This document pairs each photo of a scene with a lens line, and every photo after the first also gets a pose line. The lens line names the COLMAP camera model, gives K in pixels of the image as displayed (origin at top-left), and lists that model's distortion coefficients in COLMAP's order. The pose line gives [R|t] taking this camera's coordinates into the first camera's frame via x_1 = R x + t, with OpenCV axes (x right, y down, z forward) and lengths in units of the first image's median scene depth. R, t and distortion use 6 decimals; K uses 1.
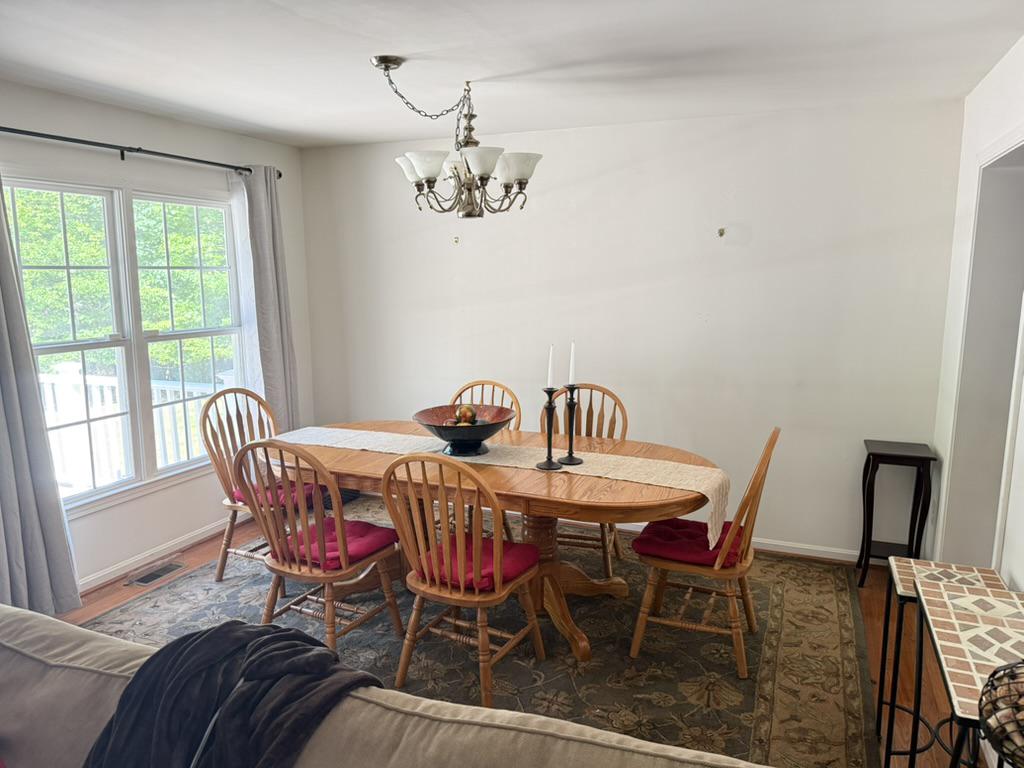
lens RADIAL K [[731.5, 0, 509.0], [0, 731.5, 388.3], [0, 0, 1]] dist [0.009325, -0.006830]
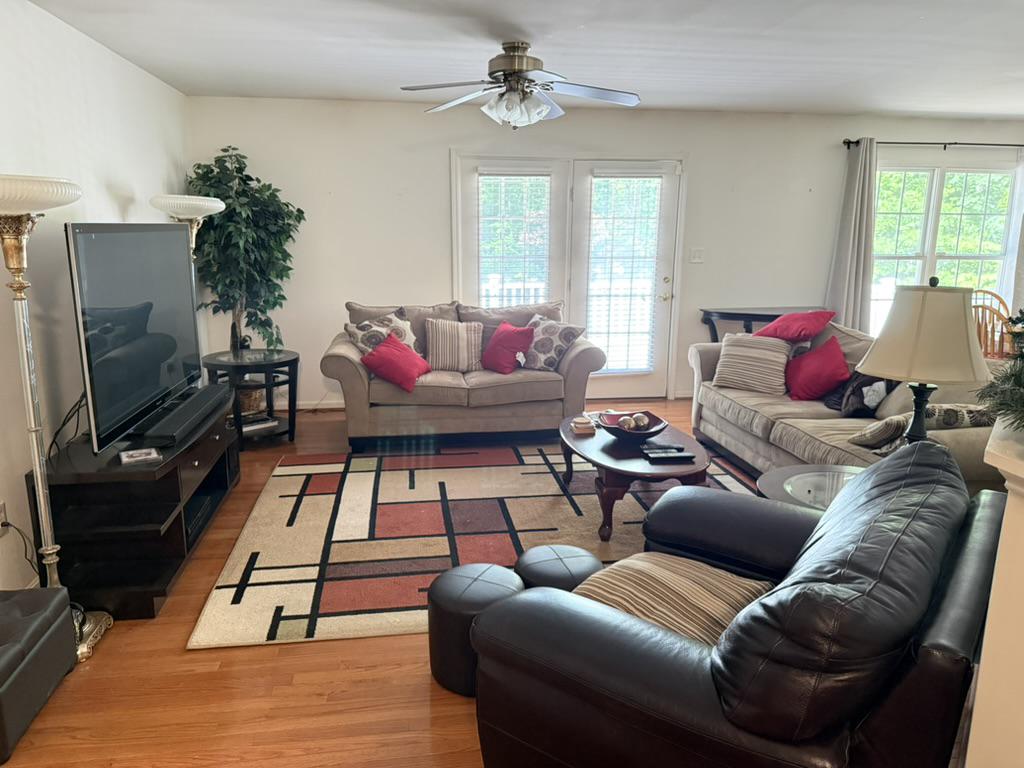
lens RADIAL K [[731.5, 0, 510.1], [0, 731.5, 382.0], [0, 0, 1]] dist [0.009325, -0.006830]
pose [[0.500609, 0.186071, -0.845440, 0.511876], [-0.151855, 0.980358, 0.125847, 0.157542], [0.852250, 0.065384, 0.519032, -0.716117]]
